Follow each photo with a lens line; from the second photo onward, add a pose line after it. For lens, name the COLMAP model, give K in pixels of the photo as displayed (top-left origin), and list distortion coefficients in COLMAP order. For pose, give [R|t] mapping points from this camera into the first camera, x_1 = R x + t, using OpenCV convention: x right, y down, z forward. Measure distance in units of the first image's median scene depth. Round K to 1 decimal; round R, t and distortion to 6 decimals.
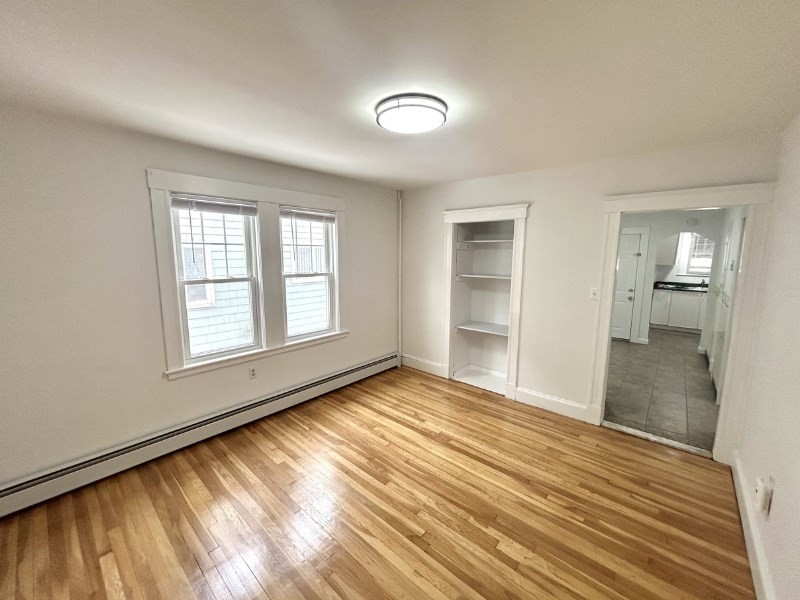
lens RADIAL K [[323.2, 0, 399.5], [0, 323.2, 299.6], [0, 0, 1]] dist [0.002337, 0.000459]
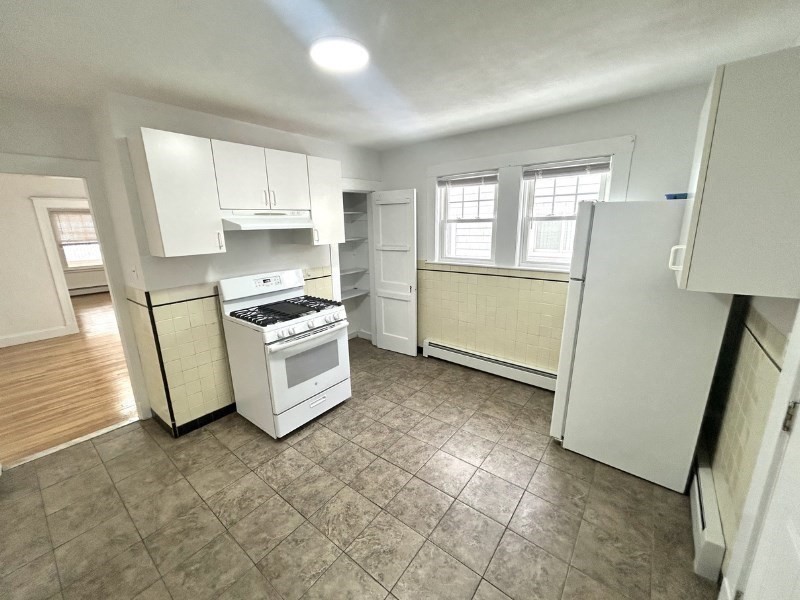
lens RADIAL K [[313.3, 0, 404.8], [0, 313.3, 295.2], [0, 0, 1]] dist [0.000179, 0.000032]
pose [[0.060865, 0.219226, -0.973774, 1.532519], [-0.115182, 0.970608, 0.211314, -0.235229], [0.991478, 0.099300, 0.084327, 1.722985]]
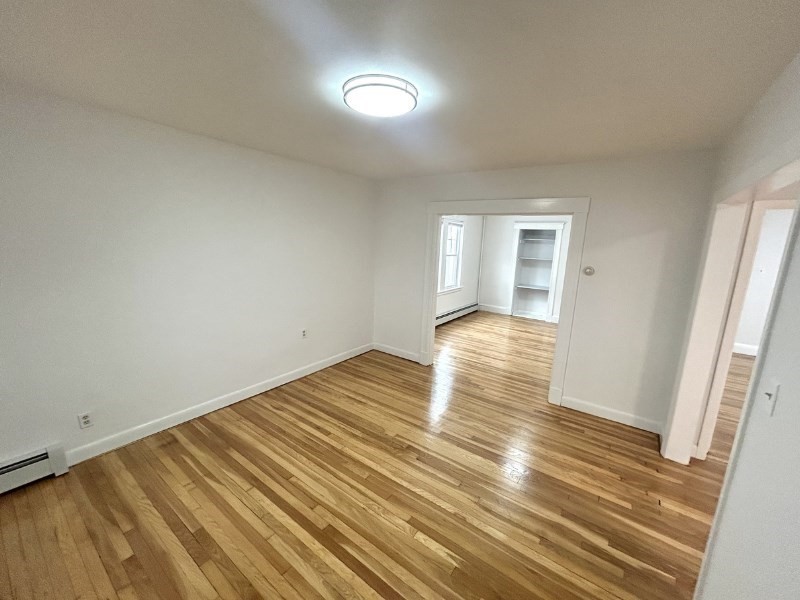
lens RADIAL K [[323.2, 0, 399.5], [0, 323.2, 299.6], [0, 0, 1]] dist [0.002337, 0.000459]
pose [[0.995144, 0.014417, 0.097369, -0.913889], [-0.018234, 0.999095, 0.038434, 0.140704], [-0.096726, -0.040023, 0.994506, -1.040975]]
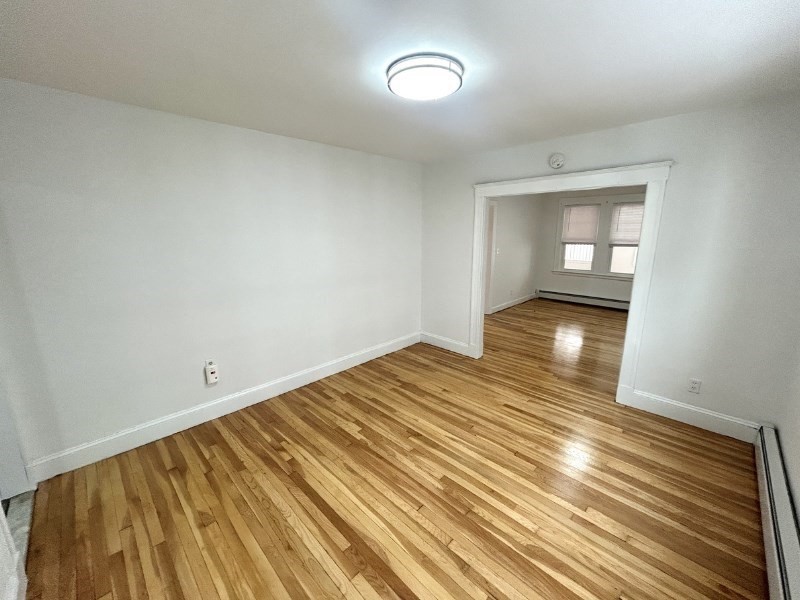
lens RADIAL K [[323.2, 0, 399.5], [0, 323.2, 299.6], [0, 0, 1]] dist [0.002337, 0.000459]
pose [[-0.998250, -0.012049, 0.057901, 0.029621], [0.008800, 0.937868, 0.346882, -0.188849], [-0.058484, 0.346784, -0.936120, 1.337548]]
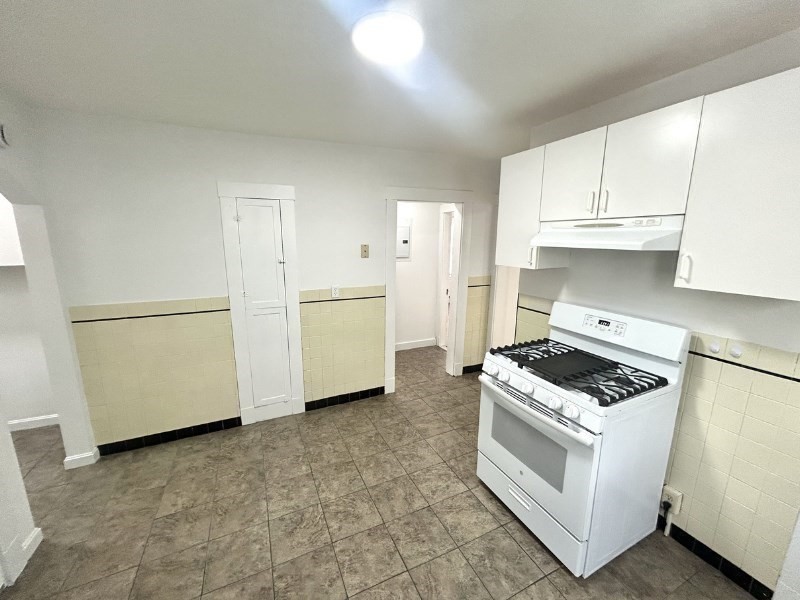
lens RADIAL K [[323.2, 0, 399.5], [0, 323.2, 299.6], [0, 0, 1]] dist [0.002337, 0.000459]
pose [[-0.919308, -0.086480, 0.383919, 0.730063], [0.044975, 0.946077, 0.320806, -0.303622], [-0.390960, 0.312186, -0.865846, 2.096901]]
